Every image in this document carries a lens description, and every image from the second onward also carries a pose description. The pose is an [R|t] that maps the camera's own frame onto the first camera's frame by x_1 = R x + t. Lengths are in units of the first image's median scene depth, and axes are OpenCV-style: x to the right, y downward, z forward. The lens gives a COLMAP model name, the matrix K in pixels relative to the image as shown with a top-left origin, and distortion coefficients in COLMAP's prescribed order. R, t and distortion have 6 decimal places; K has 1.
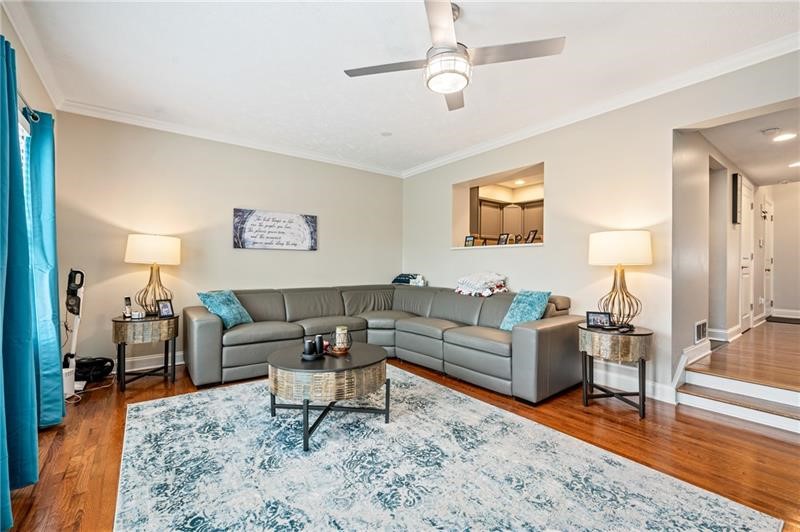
lens RADIAL K [[345.6, 0, 397.4], [0, 345.6, 268.5], [0, 0, 1]] dist [-0.000834, -0.000095]
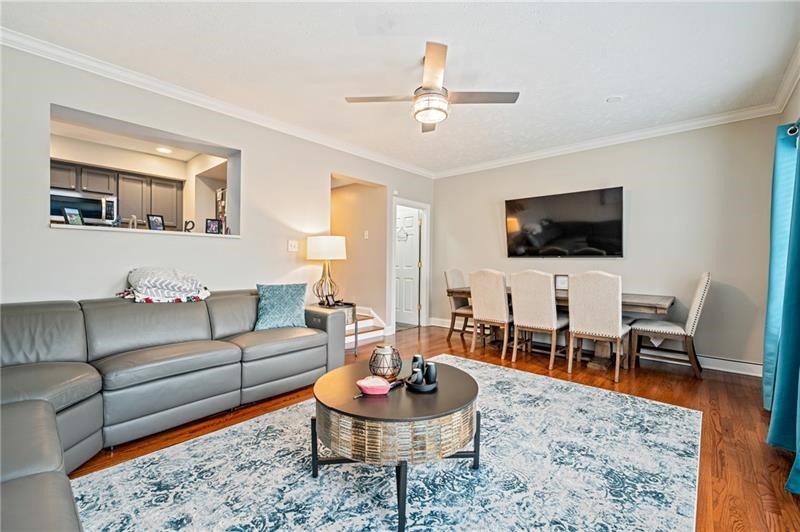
lens RADIAL K [[345.6, 0, 397.4], [0, 345.6, 268.5], [0, 0, 1]] dist [-0.000834, -0.000095]
pose [[-0.195785, -0.025648, 0.980311, -0.651645], [-0.000434, 0.999660, 0.026068, -0.009696], [-0.980647, 0.004678, -0.195730, 0.819860]]
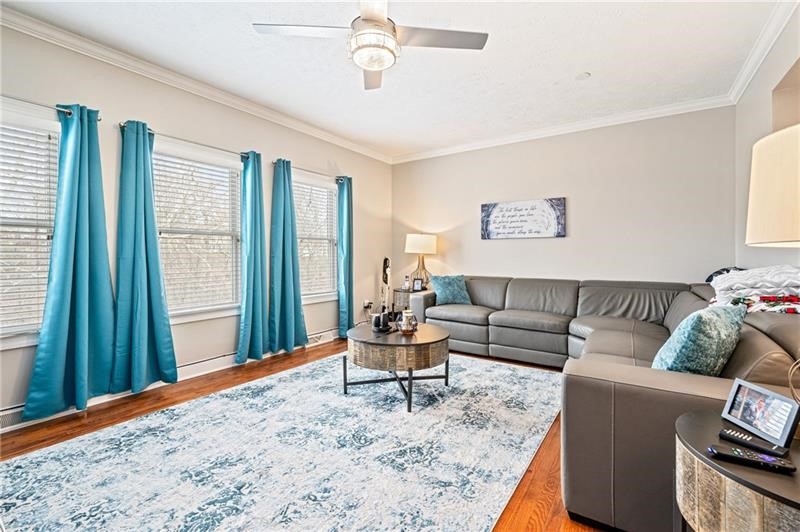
lens RADIAL K [[347.0, 0, 404.7], [0, 347.0, 263.9], [0, 0, 1]] dist [-0.003843, -0.000122]
pose [[0.335138, 0.021144, -0.941932, 0.634755], [-0.003781, 0.999770, 0.021098, -0.001907], [0.942161, -0.003509, 0.335141, 0.458383]]
